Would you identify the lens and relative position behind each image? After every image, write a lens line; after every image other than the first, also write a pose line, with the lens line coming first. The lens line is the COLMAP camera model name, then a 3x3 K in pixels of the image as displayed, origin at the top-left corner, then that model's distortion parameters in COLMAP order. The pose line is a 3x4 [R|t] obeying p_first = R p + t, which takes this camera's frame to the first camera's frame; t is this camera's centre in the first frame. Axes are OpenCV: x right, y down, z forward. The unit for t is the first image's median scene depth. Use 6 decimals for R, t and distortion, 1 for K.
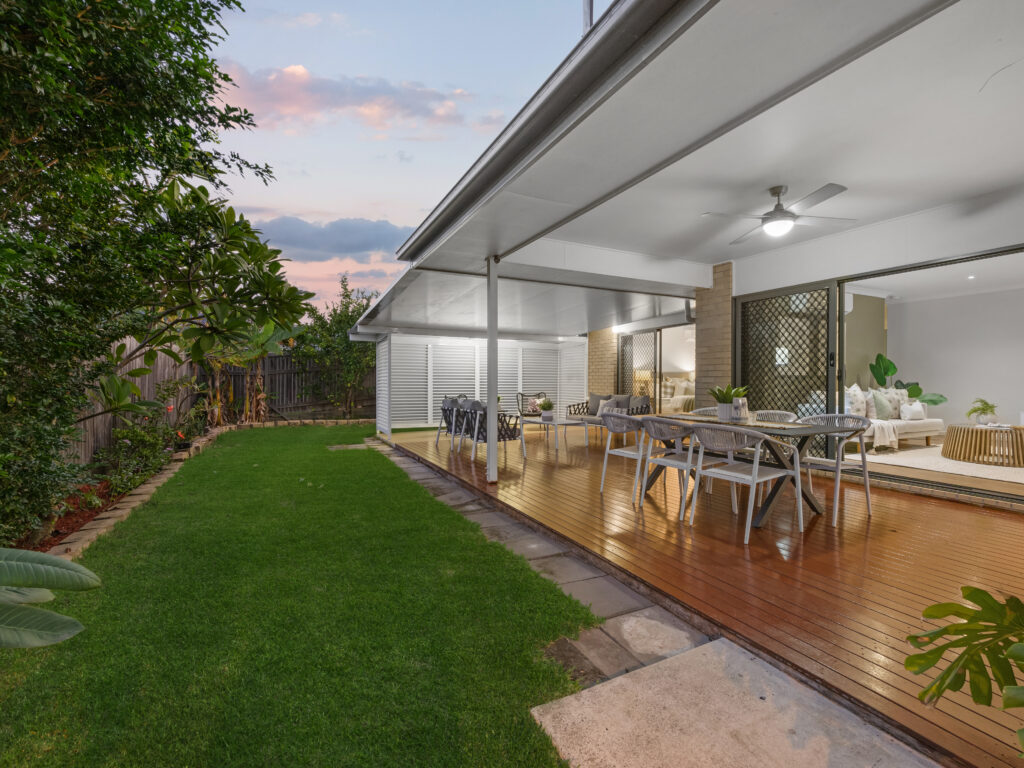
lens RADIAL K [[445.8, 0, 511.6], [0, 445.8, 387.6], [0, 0, 1]] dist [-0.001037, -0.000286]
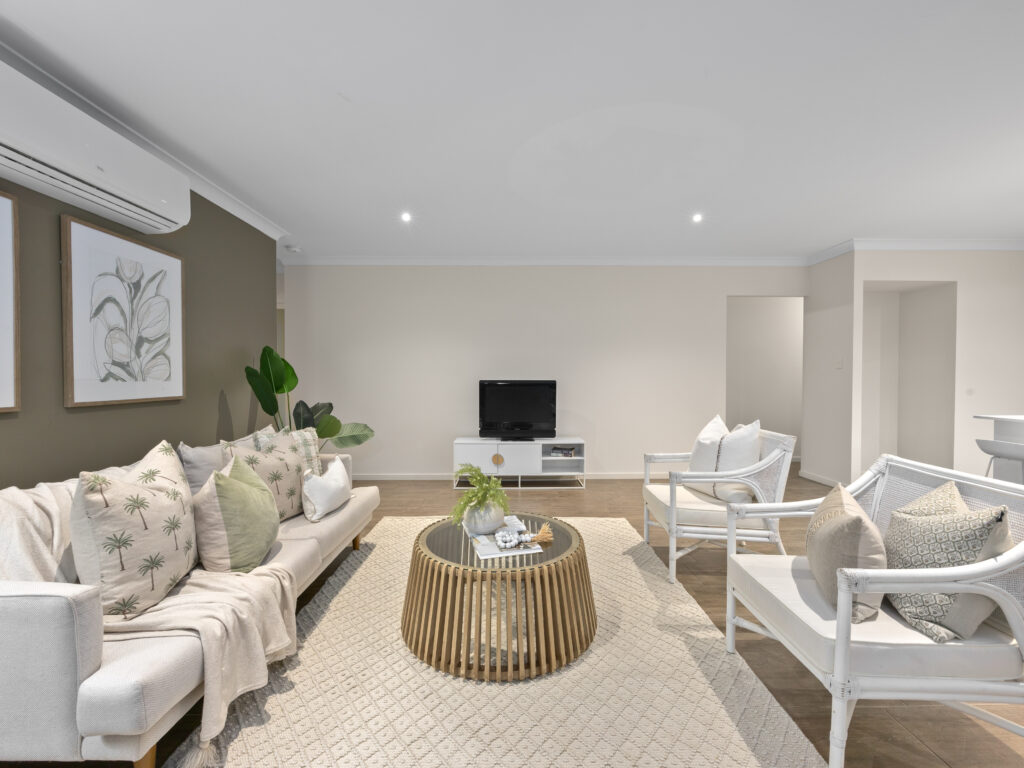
lens RADIAL K [[445.8, 0, 512.6], [0, 445.8, 384.7], [0, 0, 1]] dist [-0.001037, -0.000286]
pose [[0.414113, -0.018859, 0.910030, 0.561315], [0.020102, 0.999731, 0.011570, -0.039473], [-0.910003, 0.013502, 0.414381, 0.631746]]
